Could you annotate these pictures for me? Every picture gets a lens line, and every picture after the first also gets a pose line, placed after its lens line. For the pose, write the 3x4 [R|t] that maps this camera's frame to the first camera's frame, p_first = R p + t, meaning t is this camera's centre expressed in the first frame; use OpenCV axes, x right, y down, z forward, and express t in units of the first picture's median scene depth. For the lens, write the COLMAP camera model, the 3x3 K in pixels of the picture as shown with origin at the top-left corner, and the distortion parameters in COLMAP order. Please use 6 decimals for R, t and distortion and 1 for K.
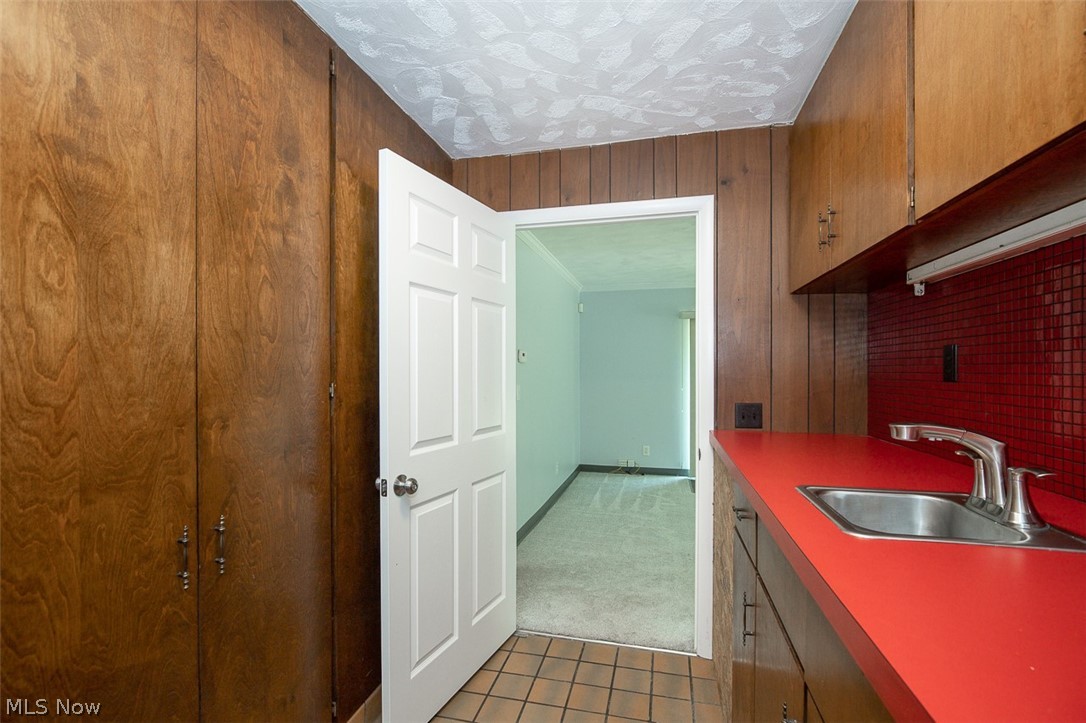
lens RADIAL K [[497.8, 0, 539.1], [0, 497.8, 367.5], [0, 0, 1]] dist [-0.018266, 0.000726]
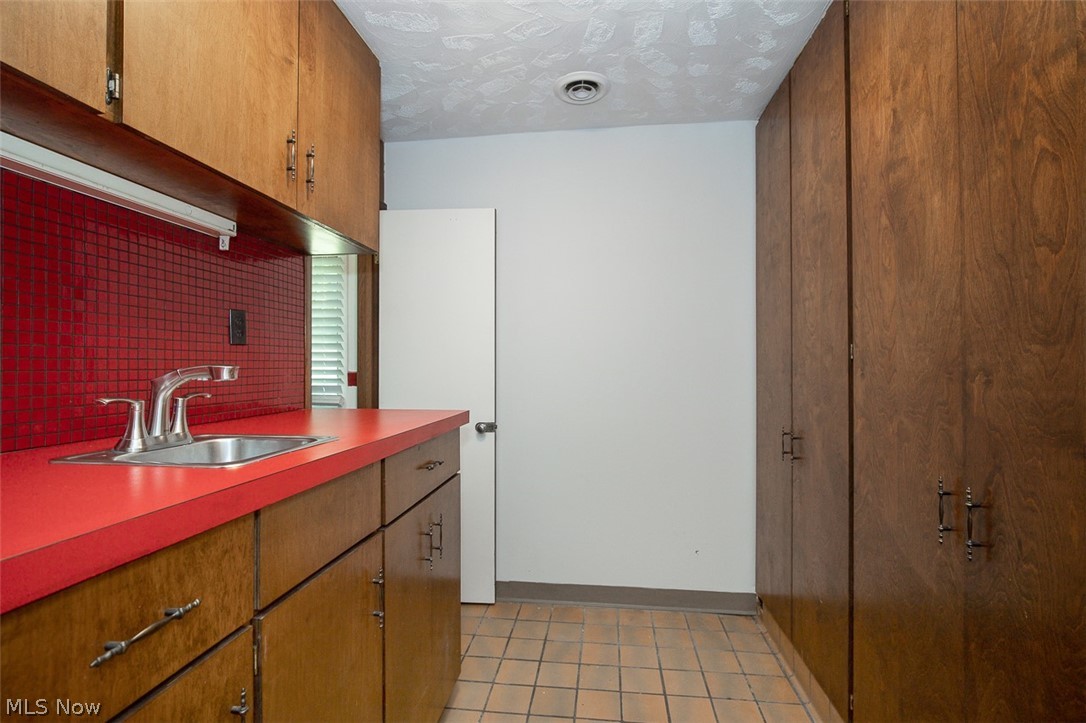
lens RADIAL K [[497.8, 0, 544.0], [0, 497.8, 364.1], [0, 0, 1]] dist [-0.018266, 0.000726]
pose [[-0.992700, 0.000264, -0.120611, 0.159150], [0.001282, 0.999964, -0.008364, 0.099694], [0.120604, -0.008457, -0.992665, 1.730430]]
